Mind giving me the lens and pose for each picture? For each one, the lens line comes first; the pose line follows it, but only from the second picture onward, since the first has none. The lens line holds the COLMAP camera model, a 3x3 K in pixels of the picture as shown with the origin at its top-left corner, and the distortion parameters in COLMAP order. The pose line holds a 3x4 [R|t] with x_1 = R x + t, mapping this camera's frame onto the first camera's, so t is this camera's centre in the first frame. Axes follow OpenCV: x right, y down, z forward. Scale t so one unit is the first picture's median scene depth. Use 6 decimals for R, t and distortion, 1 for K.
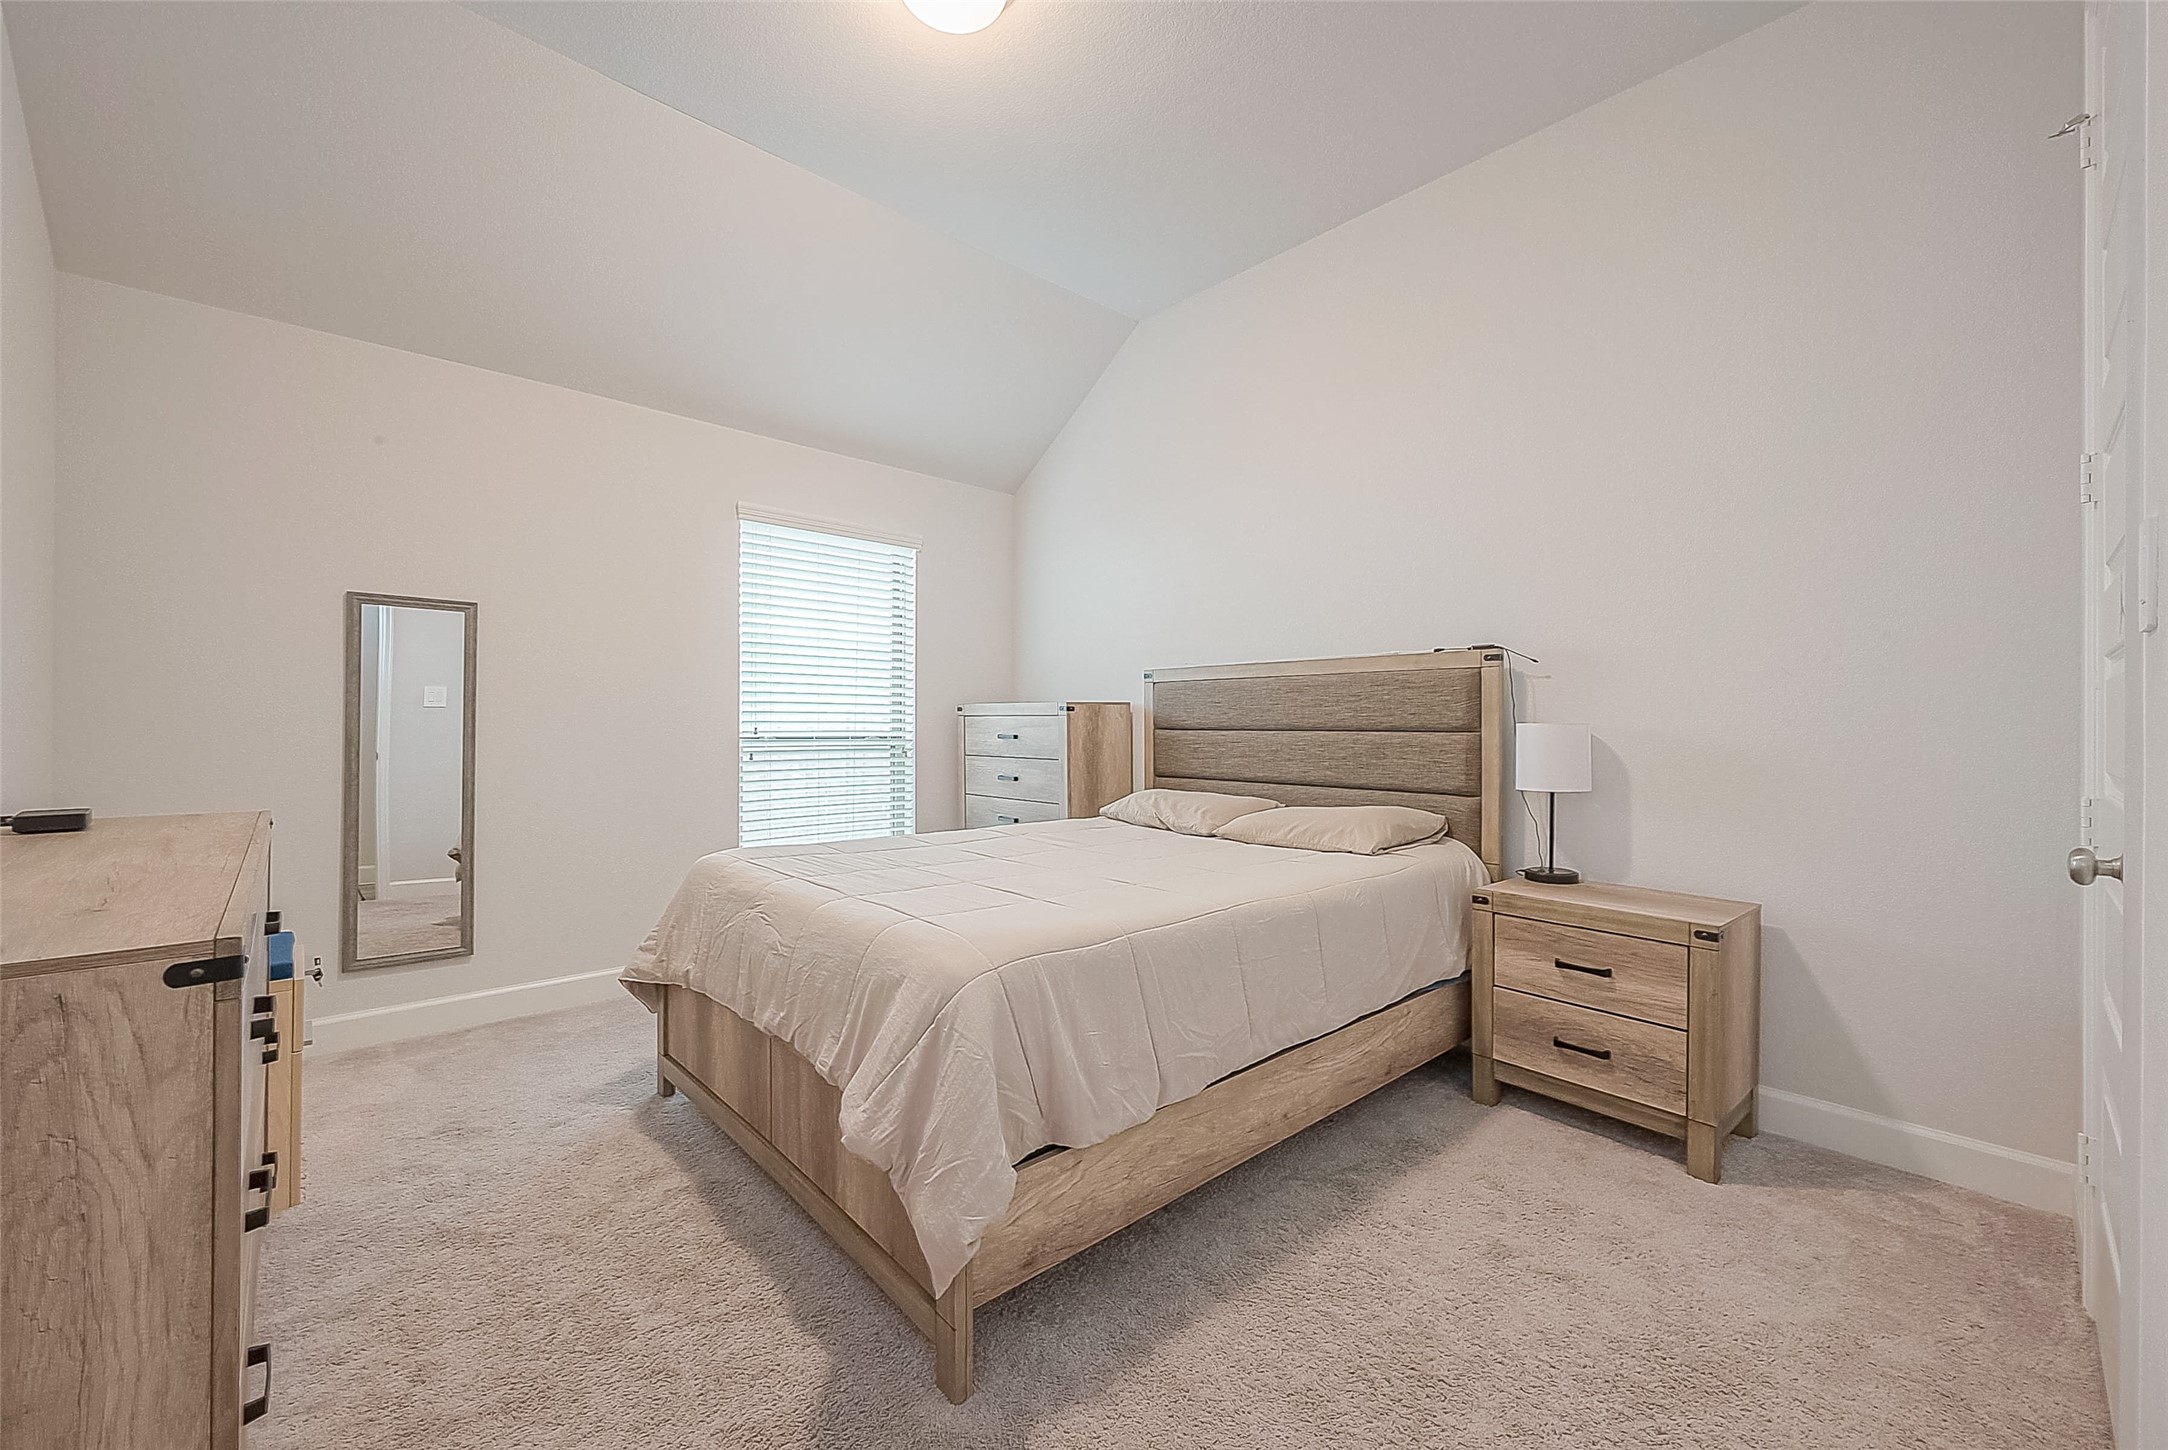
lens RADIAL K [[853.1, 0, 1084.7], [0, 853.1, 725.9], [0, 0, 1]] dist [-0.001801, 0.000267]
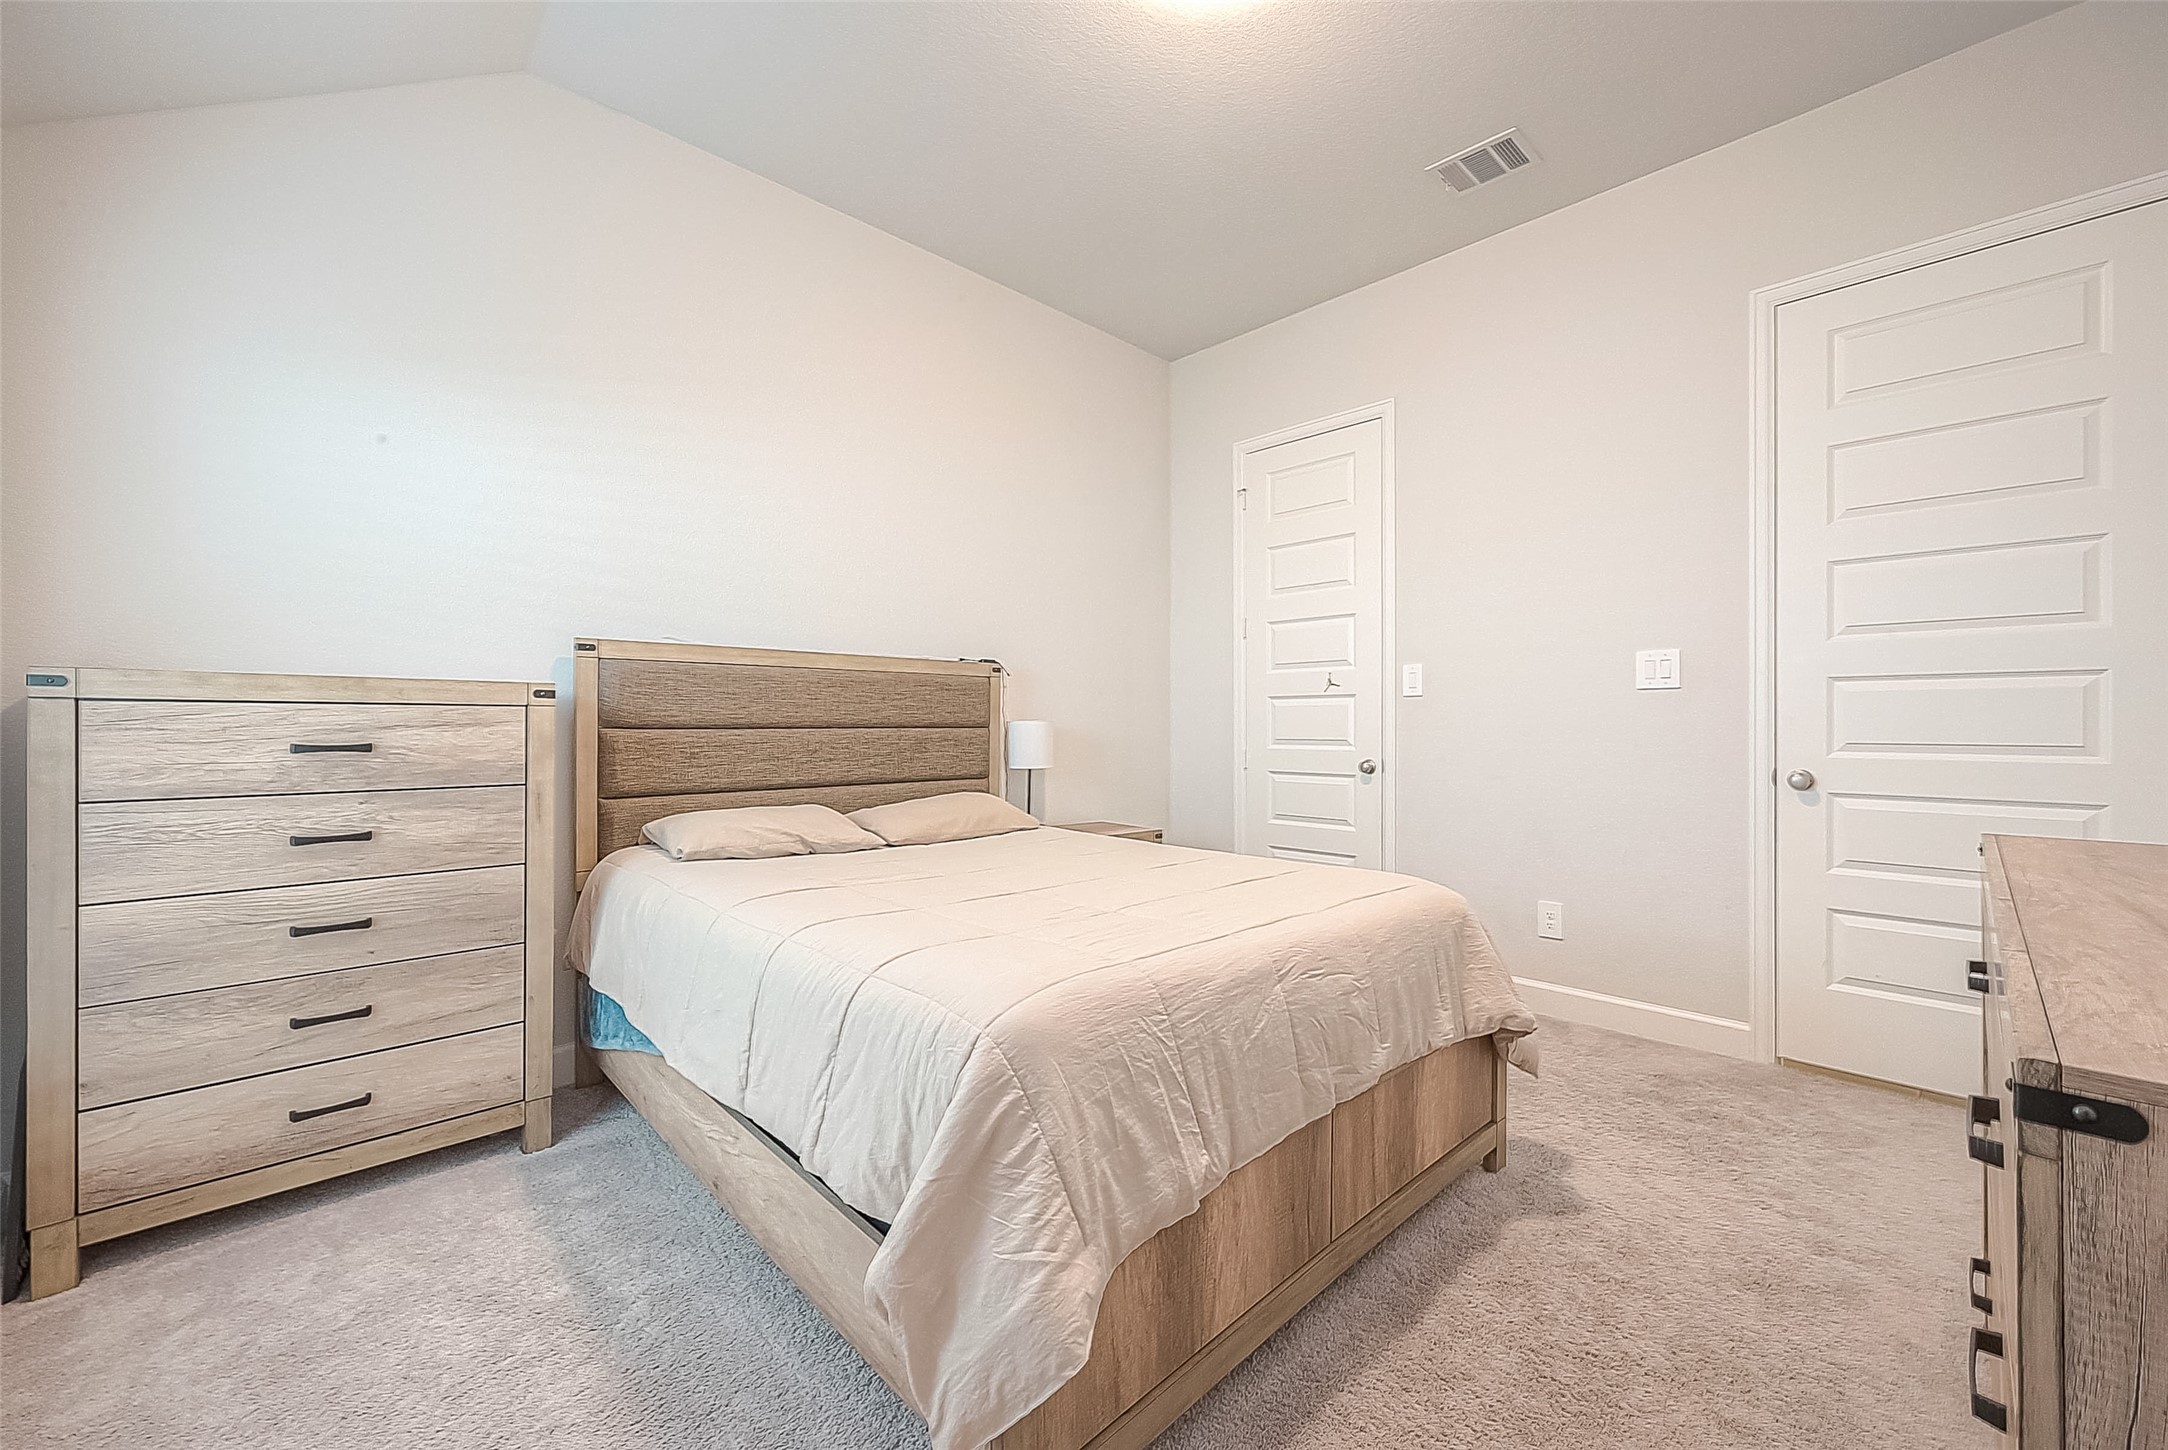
lens RADIAL K [[853.1, 0, 1090.8], [0, 853.1, 727.9], [0, 0, 1]] dist [-0.001801, 0.000267]
pose [[-0.026083, -0.009068, 0.999619, -0.725292], [-0.003099, 0.999955, 0.008990, -0.003794], [-0.999655, -0.002863, -0.026110, 0.776740]]
